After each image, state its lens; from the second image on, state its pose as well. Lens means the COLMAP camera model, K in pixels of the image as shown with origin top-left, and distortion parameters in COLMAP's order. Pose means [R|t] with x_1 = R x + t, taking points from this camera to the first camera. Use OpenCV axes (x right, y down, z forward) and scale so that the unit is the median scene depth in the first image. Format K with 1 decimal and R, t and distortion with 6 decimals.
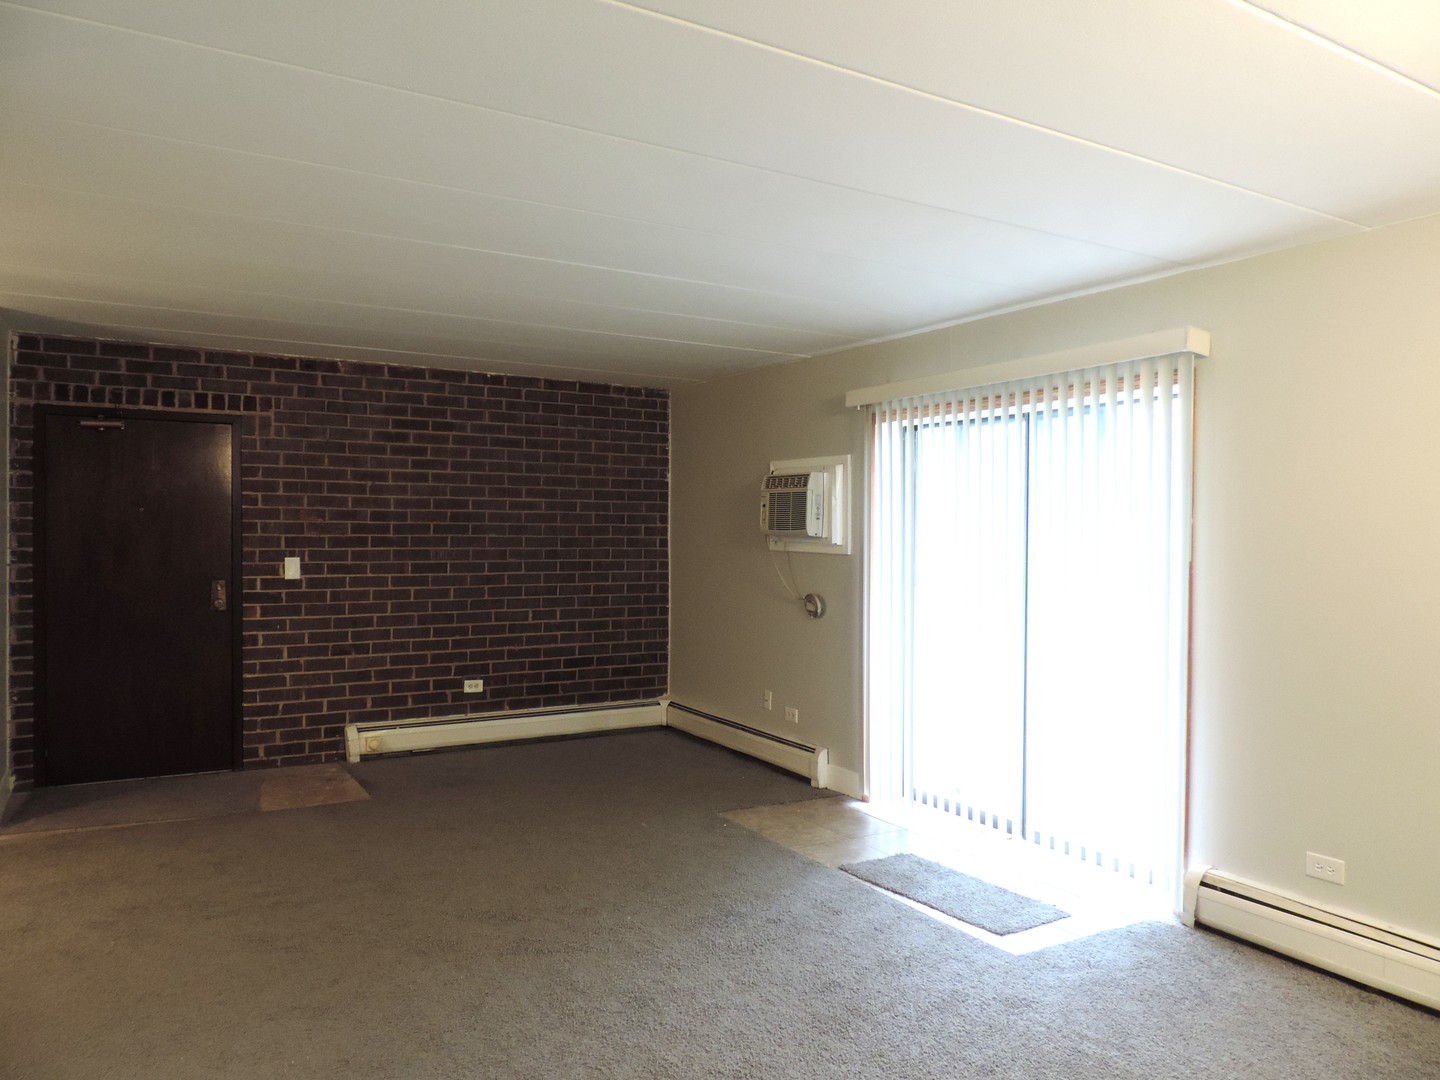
lens RADIAL K [[1023.5, 0, 720.0], [0, 1023.5, 540.0], [0, 0, 1]] dist [-0.015931, 0.001204]
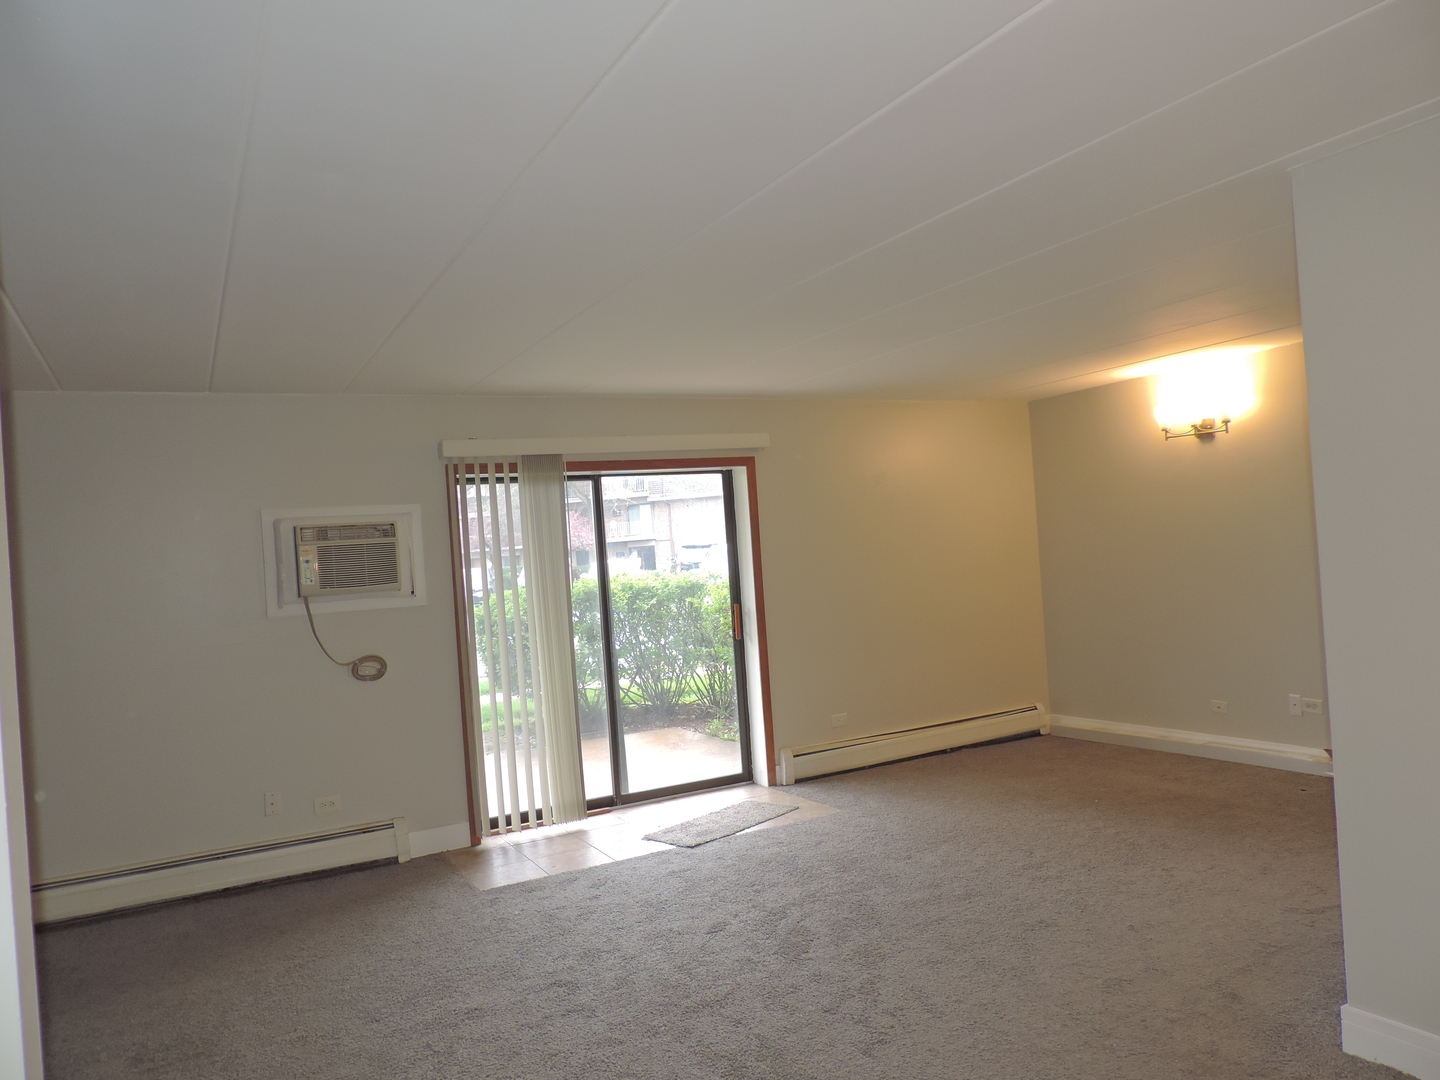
lens RADIAL K [[1023.5, 0, 720.0], [0, 1023.5, 540.0], [0, 0, 1]] dist [-0.015931, 0.001204]
pose [[0.054234, -0.004546, 0.998518, -0.741440], [0.082833, 0.996563, 0.000038, -0.022430], [-0.995087, 0.082708, 0.054424, 0.587129]]
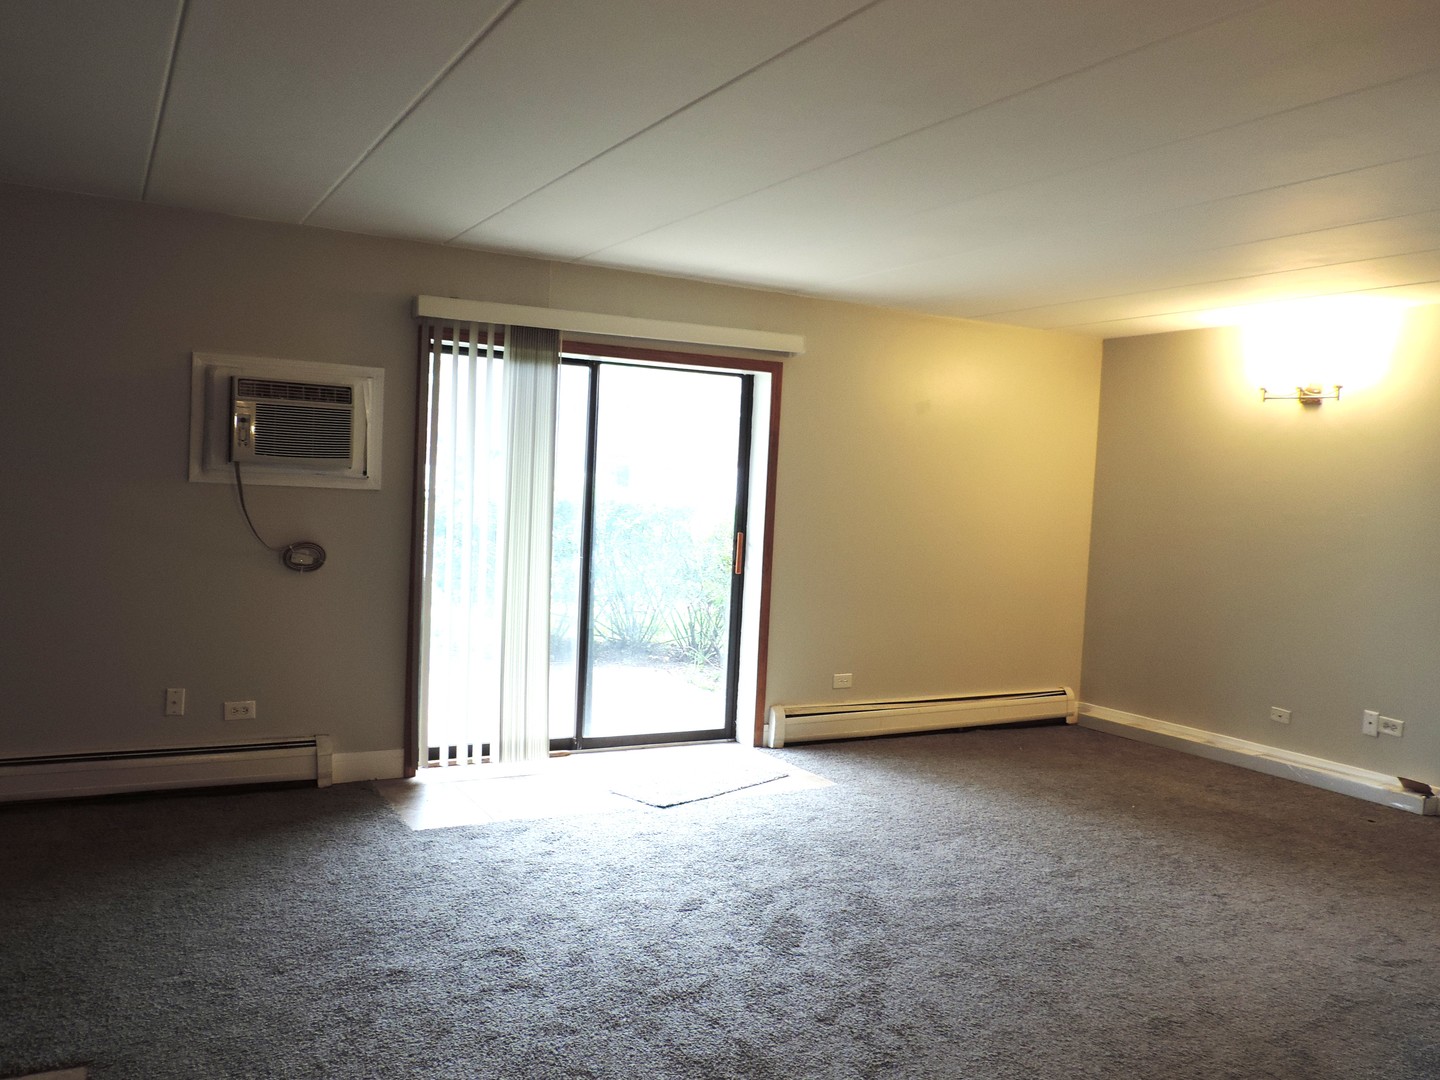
lens RADIAL K [[1147.3, 0, 720.0], [0, 1147.3, 540.0], [0, 0, 1]] dist [-0.014245, -0.003190]
pose [[0.038067, -0.061171, 0.997401, -0.696361], [-0.034703, 0.997442, 0.062498, -0.011856], [-0.998672, -0.036992, 0.035847, 0.614124]]
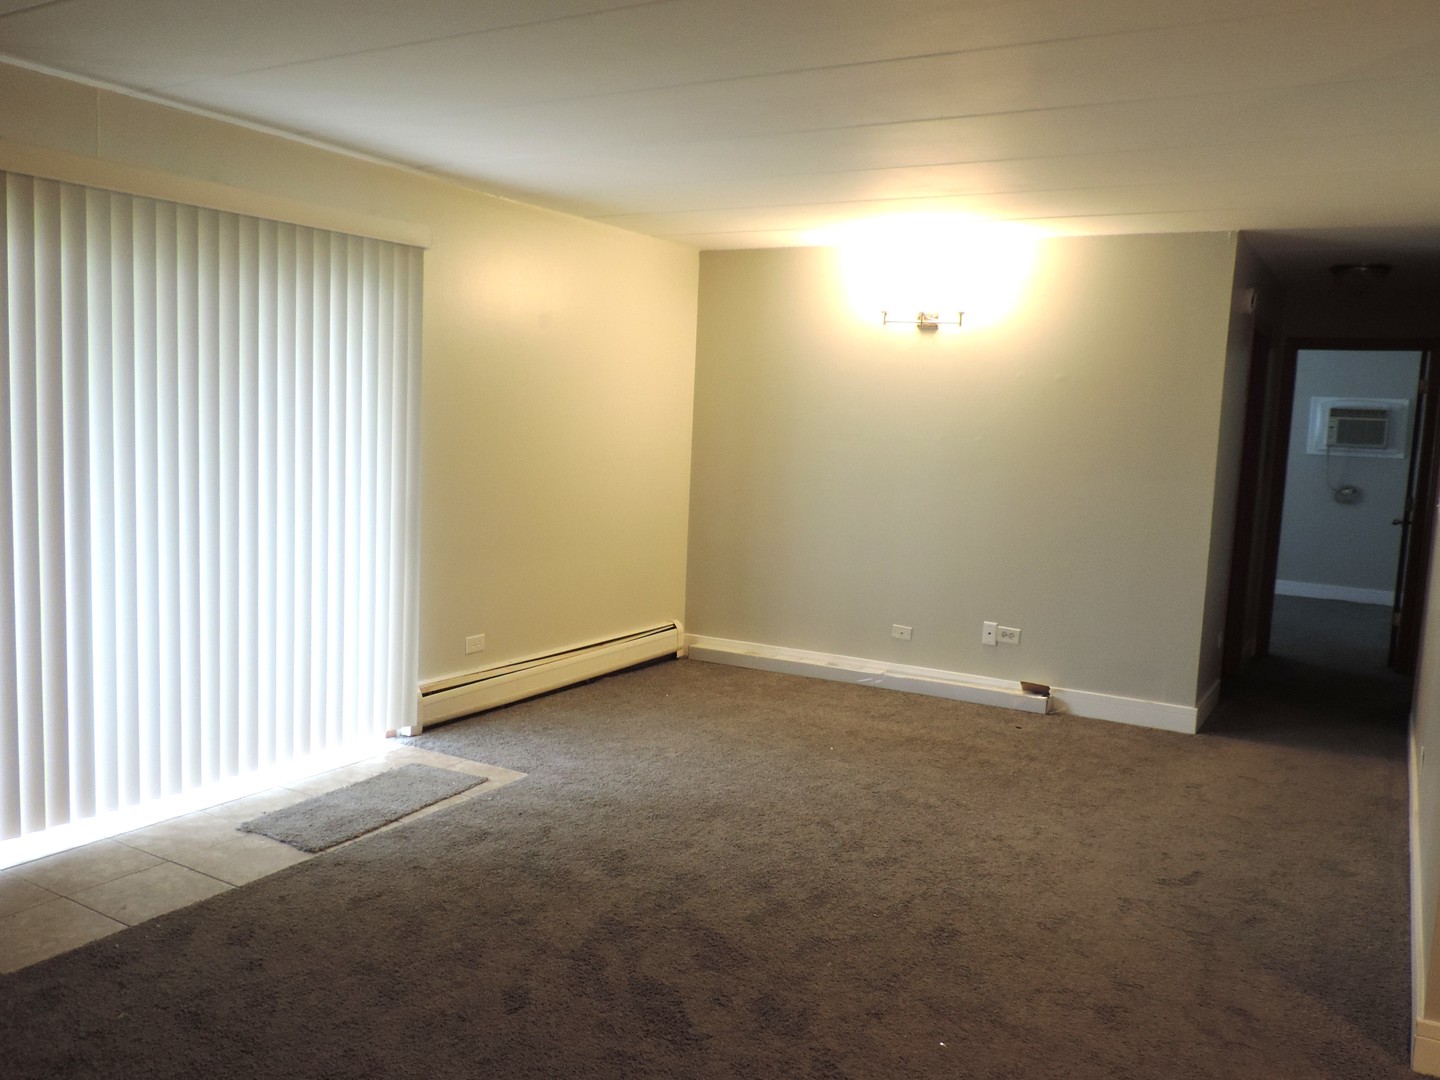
lens RADIAL K [[1147.3, 0, 720.0], [0, 1147.3, 540.0], [0, 0, 1]] dist [-0.014245, -0.003190]
pose [[-0.474086, -0.127422, 0.871209, -0.511833], [-0.037160, 0.991487, 0.124793, -0.019268], [-0.879694, 0.026788, -0.474785, 0.783450]]
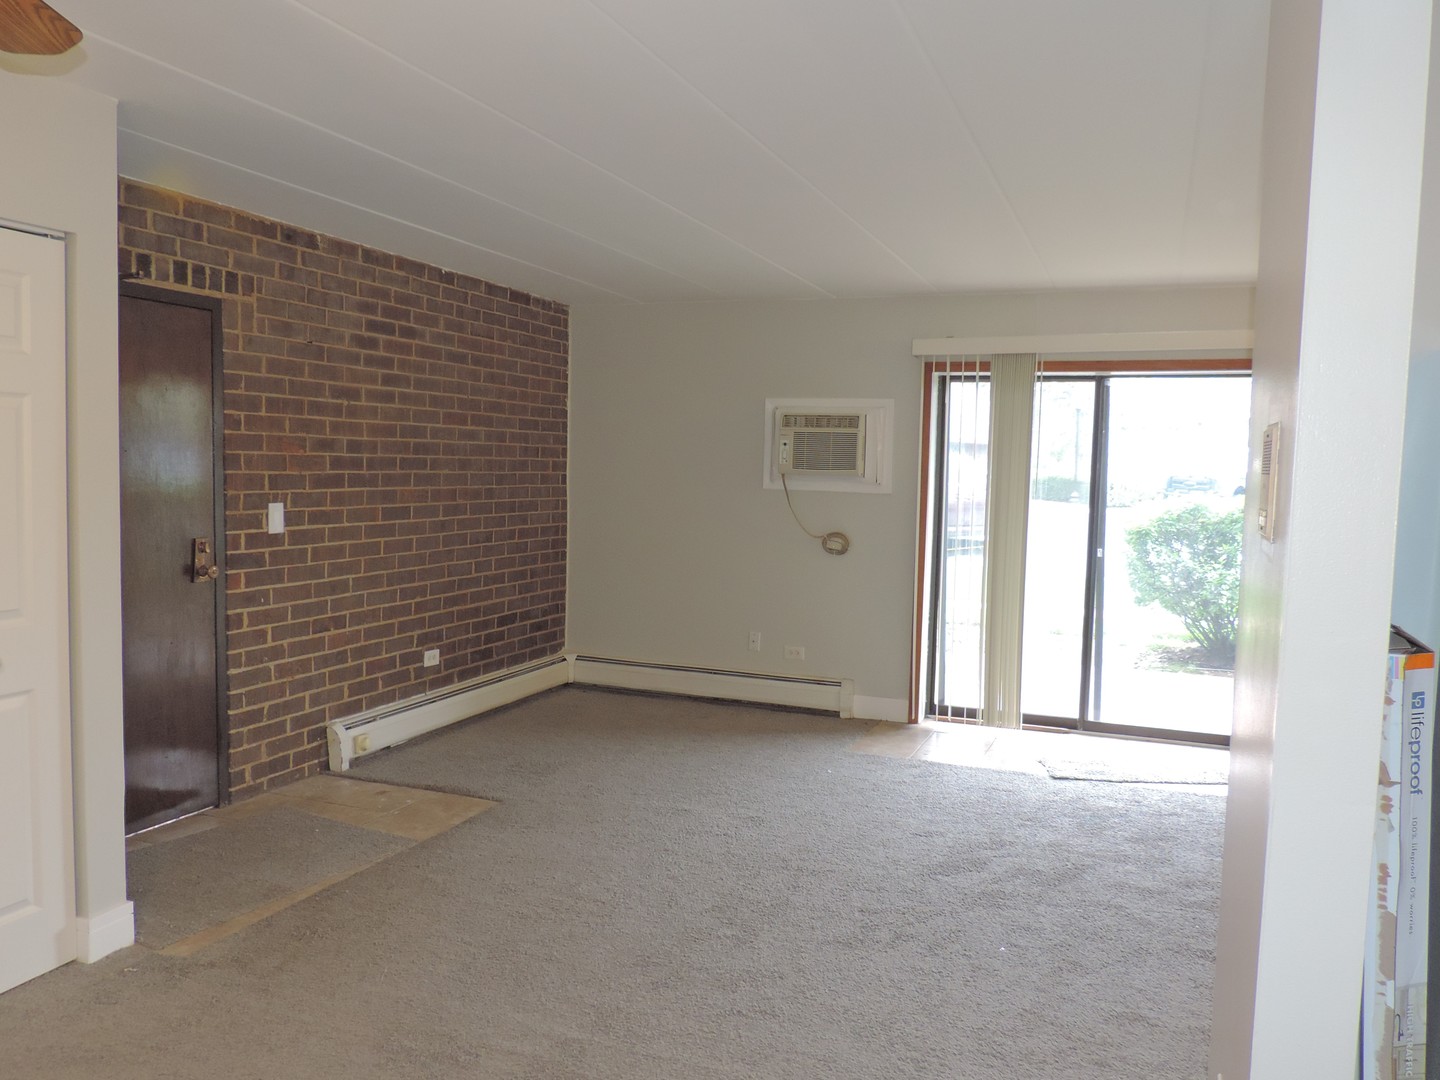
lens RADIAL K [[1103.9, 0, 729.2], [0, 1103.9, 540.4], [0, 0, 1]] dist [-0.022701, -0.000984]
pose [[0.787345, -0.033603, 0.615596, -0.626421], [-0.009752, 0.997710, 0.066933, -0.011446], [-0.616435, -0.058702, 0.785215, 0.184635]]
